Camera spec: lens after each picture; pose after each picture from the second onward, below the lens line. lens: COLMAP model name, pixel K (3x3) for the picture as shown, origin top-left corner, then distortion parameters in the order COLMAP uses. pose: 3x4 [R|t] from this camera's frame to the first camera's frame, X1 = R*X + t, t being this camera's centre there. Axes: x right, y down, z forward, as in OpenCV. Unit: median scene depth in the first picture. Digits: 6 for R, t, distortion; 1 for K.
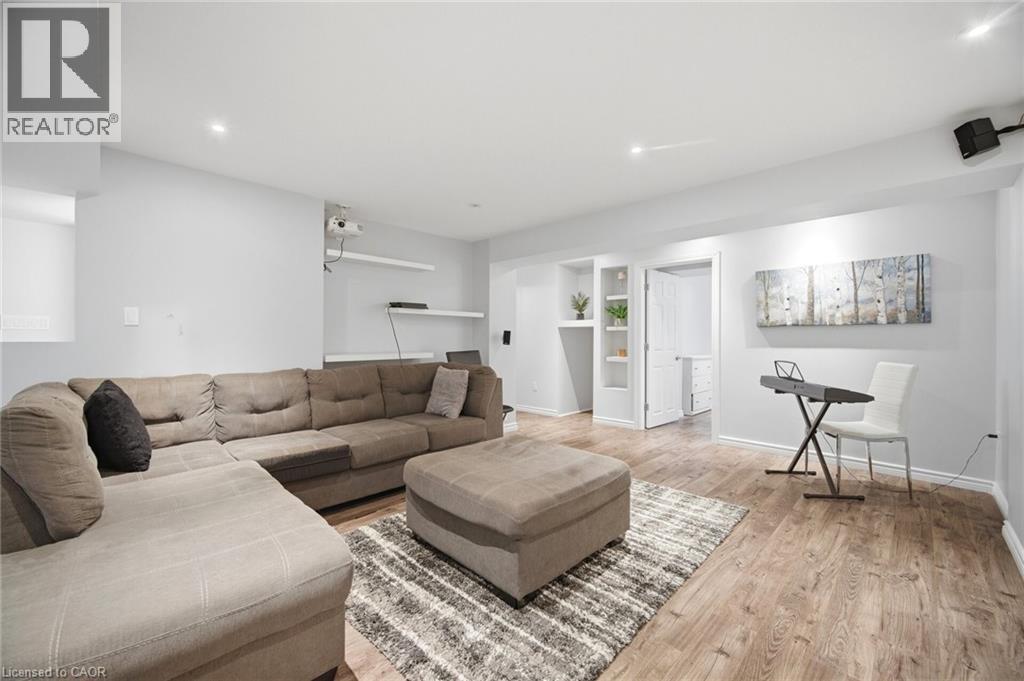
lens RADIAL K [[413.4, 0, 511.9], [0, 413.4, 340.5], [0, 0, 1]] dist [0.004572, 0.000698]
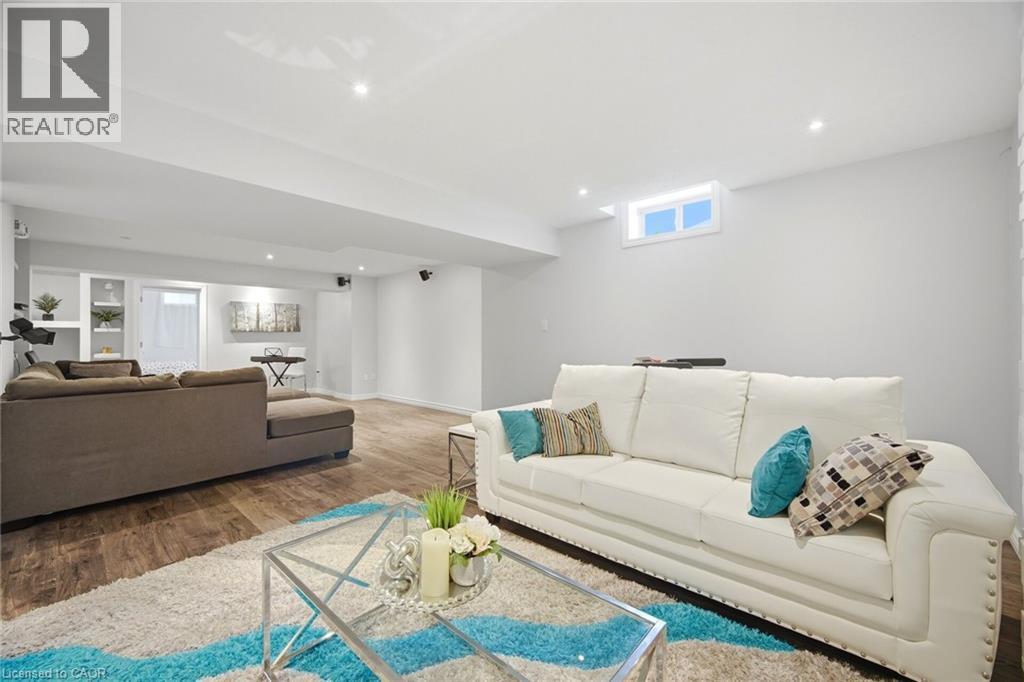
lens RADIAL K [[413.4, 0, 511.8], [0, 413.4, 338.9], [0, 0, 1]] dist [0.004572, 0.000698]
pose [[-0.052191, -0.004643, 0.998626, -1.377314], [0.007872, 0.999956, 0.005061, -0.000860], [-0.998606, 0.008125, -0.052152, -0.139940]]
